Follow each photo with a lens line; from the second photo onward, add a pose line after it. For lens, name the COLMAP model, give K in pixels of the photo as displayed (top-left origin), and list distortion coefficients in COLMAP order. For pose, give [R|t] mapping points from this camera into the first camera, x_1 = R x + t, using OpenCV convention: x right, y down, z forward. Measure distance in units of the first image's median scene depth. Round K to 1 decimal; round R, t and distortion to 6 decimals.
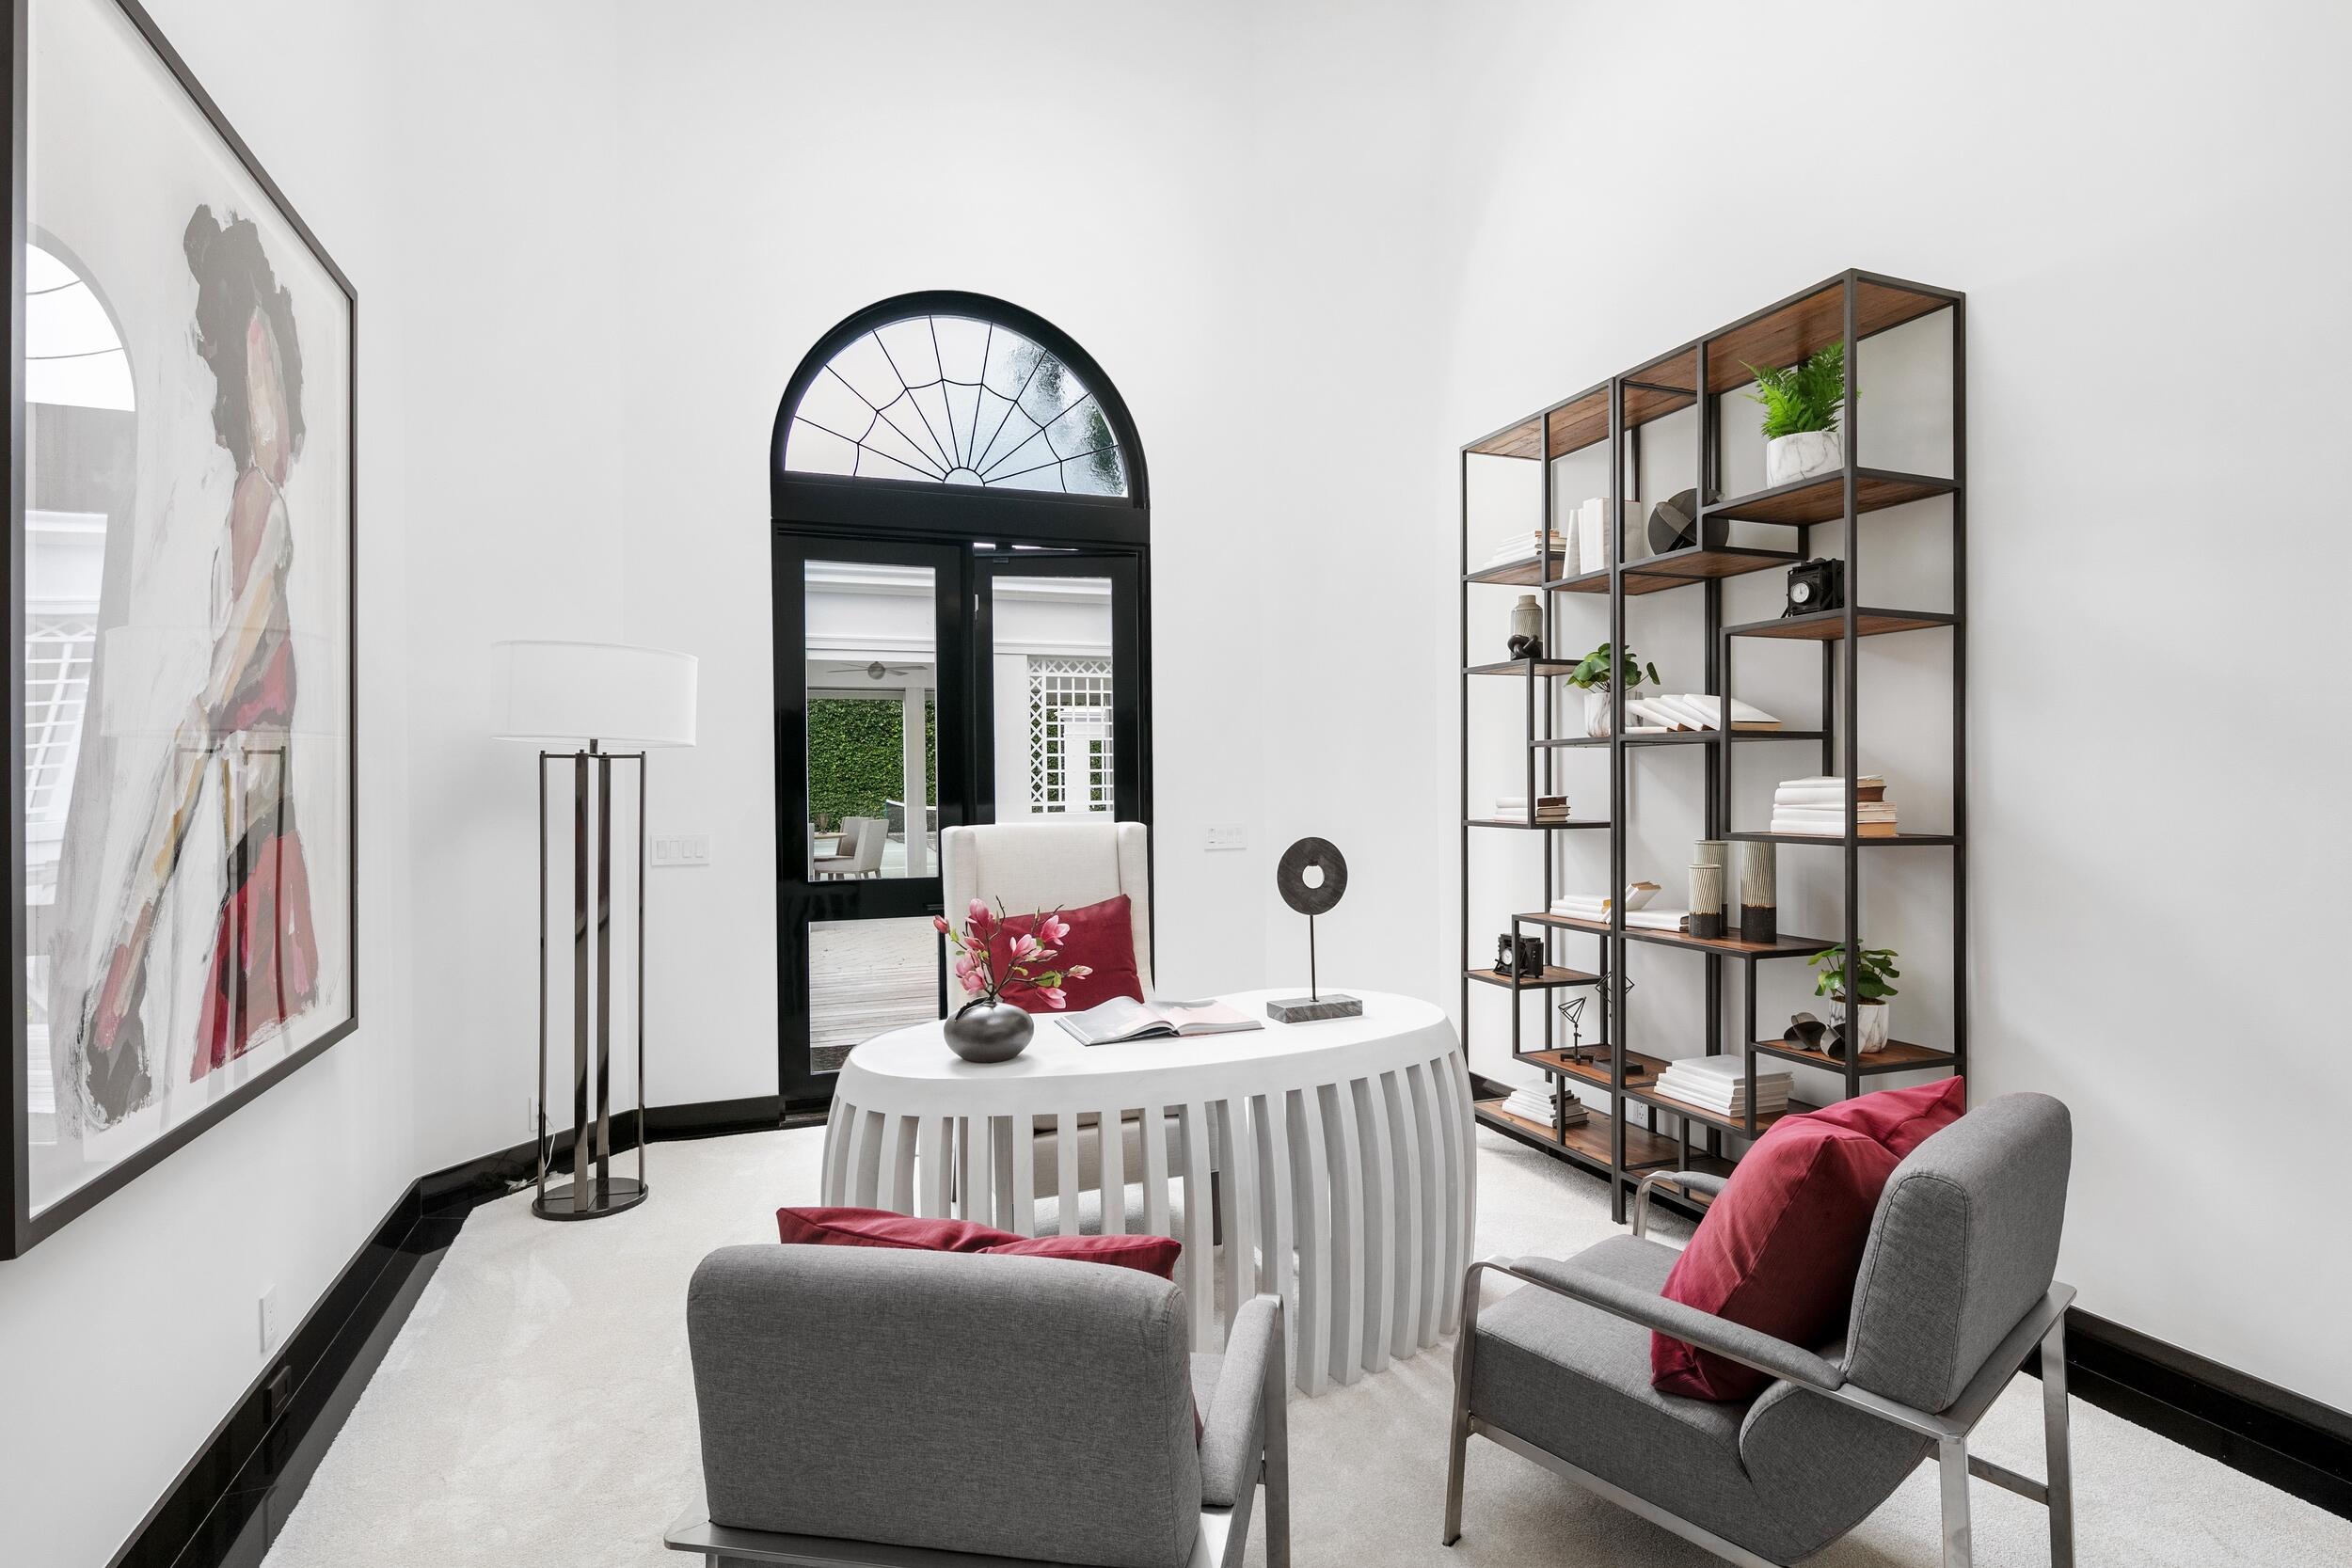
lens RADIAL K [[1163.9, 0, 1167.9], [0, 1163.9, 772.4], [0, 0, 1]] dist [0.001238, -0.000086]
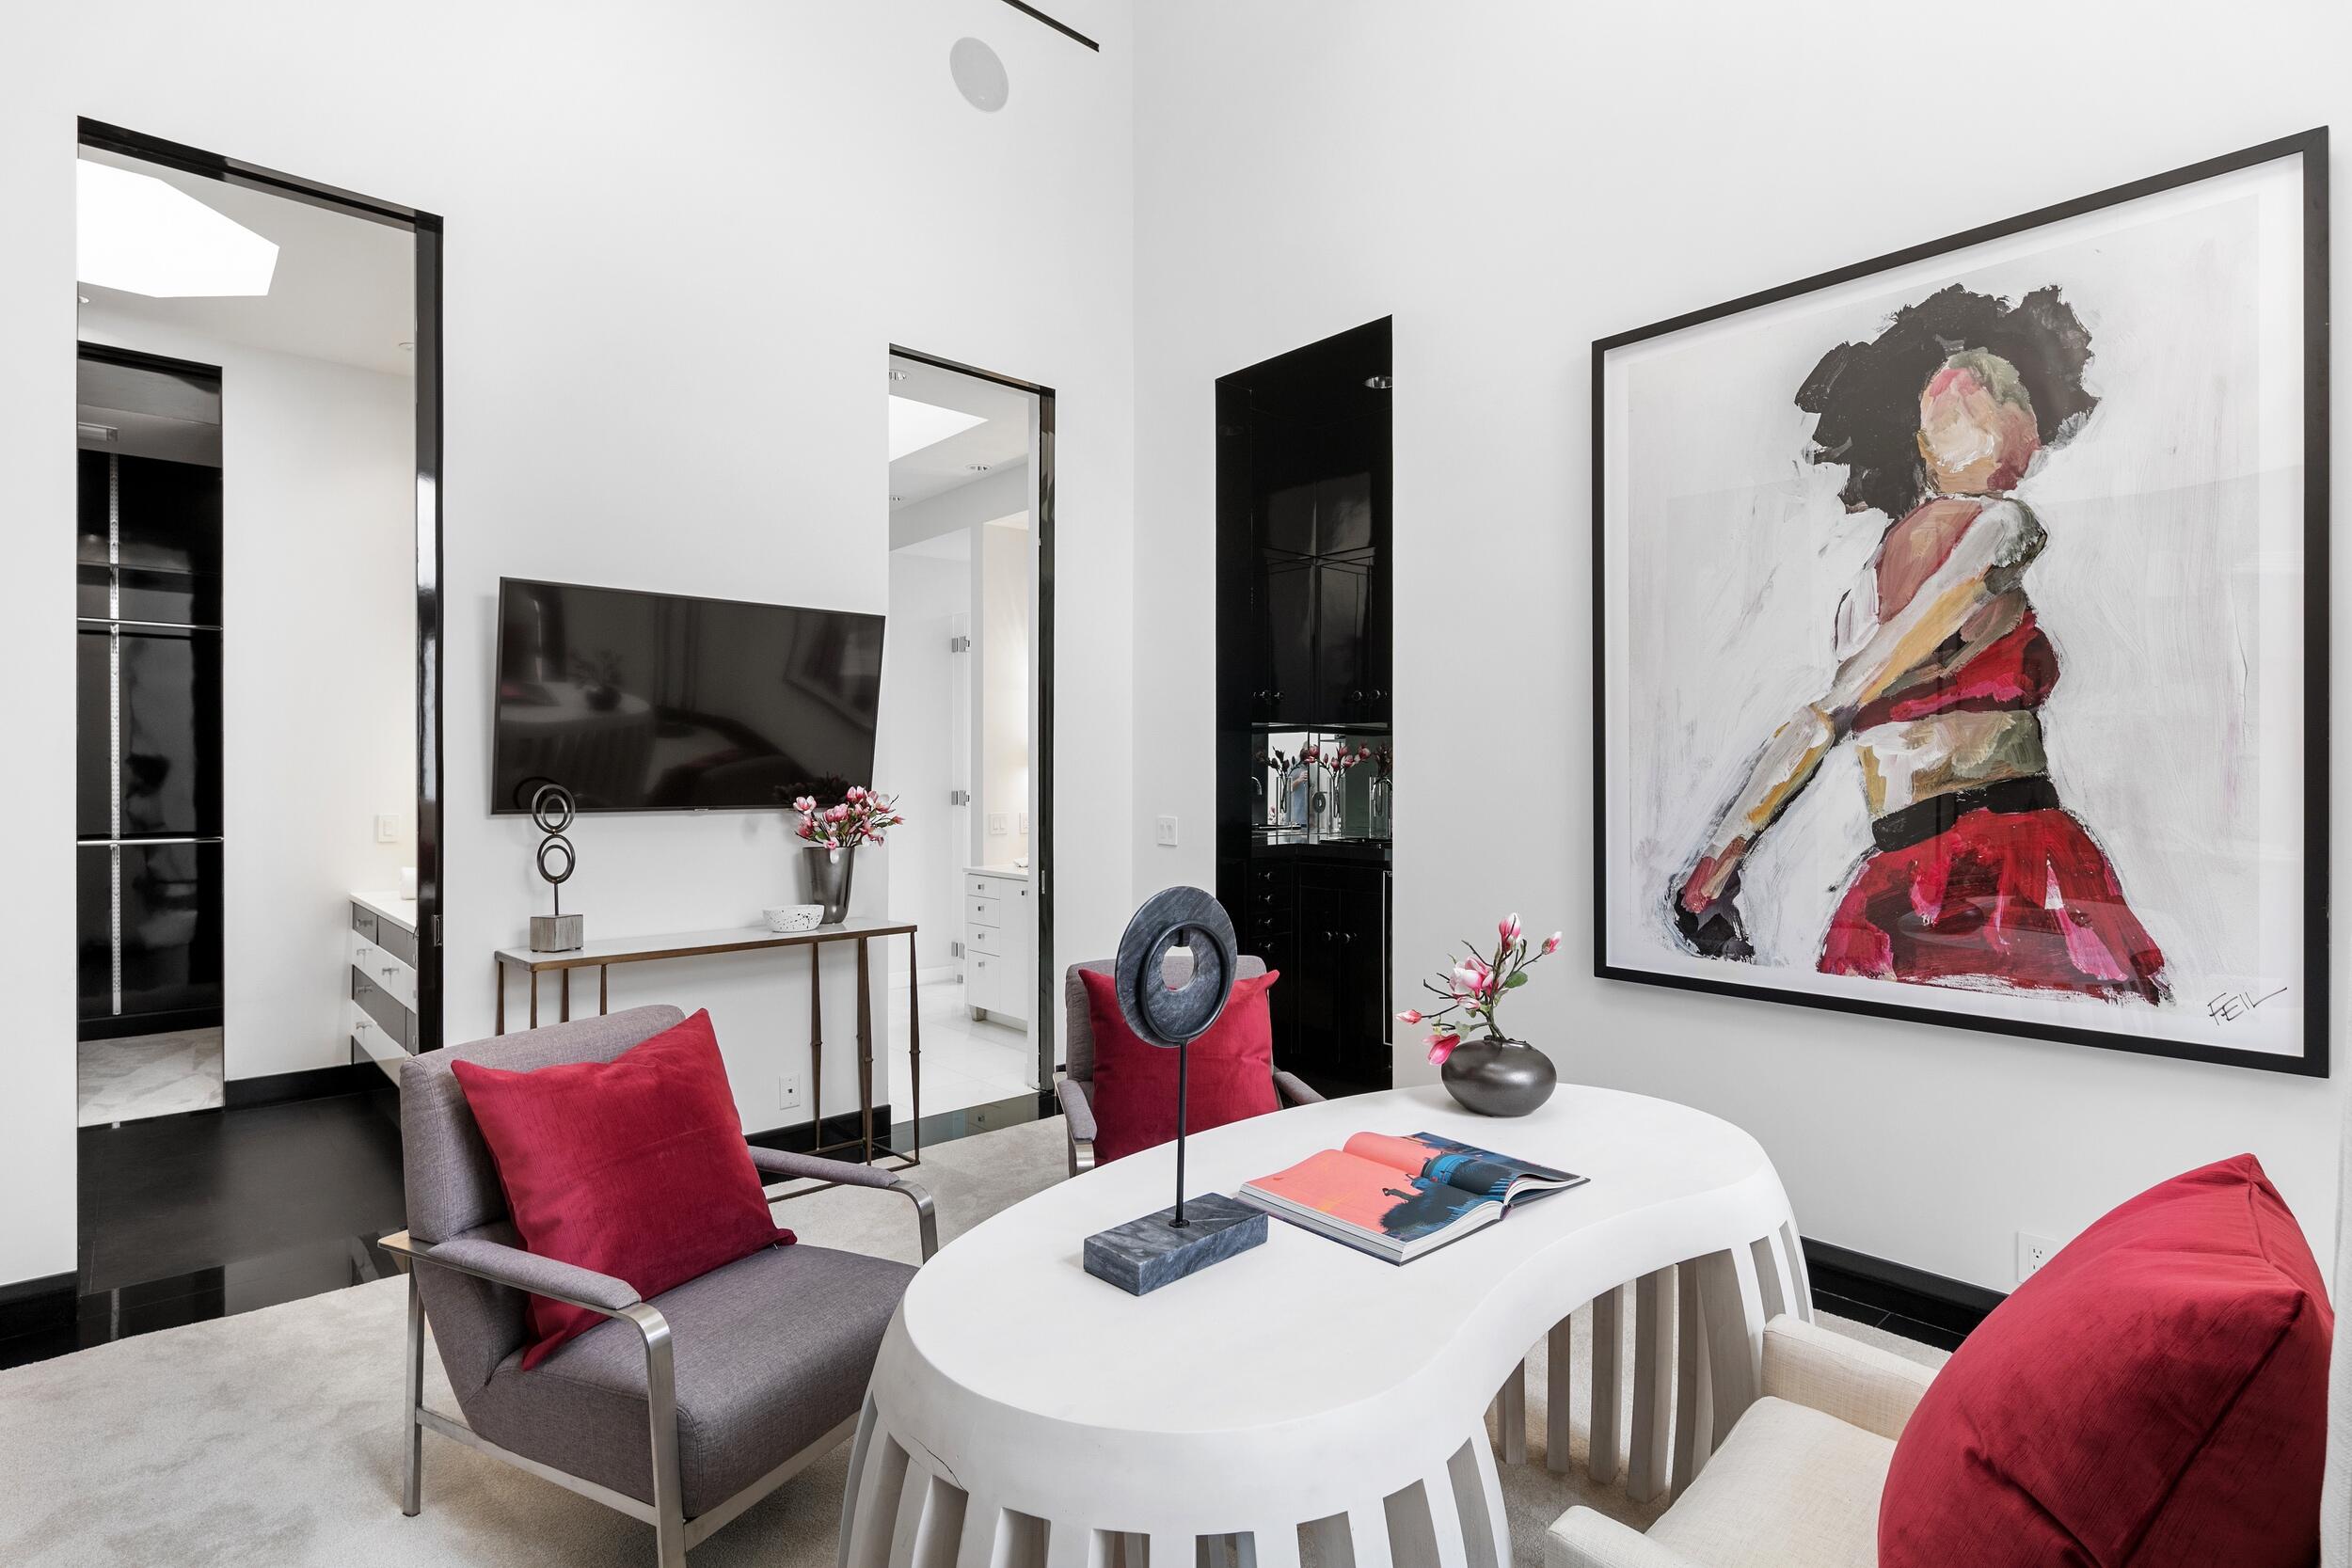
lens RADIAL K [[1163.9, 0, 1167.9], [0, 1163.9, 772.4], [0, 0, 1]] dist [0.001238, -0.000086]
pose [[-0.937218, 0.001872, -0.348739, 0.459973], [0.005345, 0.999945, -0.008999, 0.030208], [0.348703, -0.010298, -0.937177, 2.257649]]
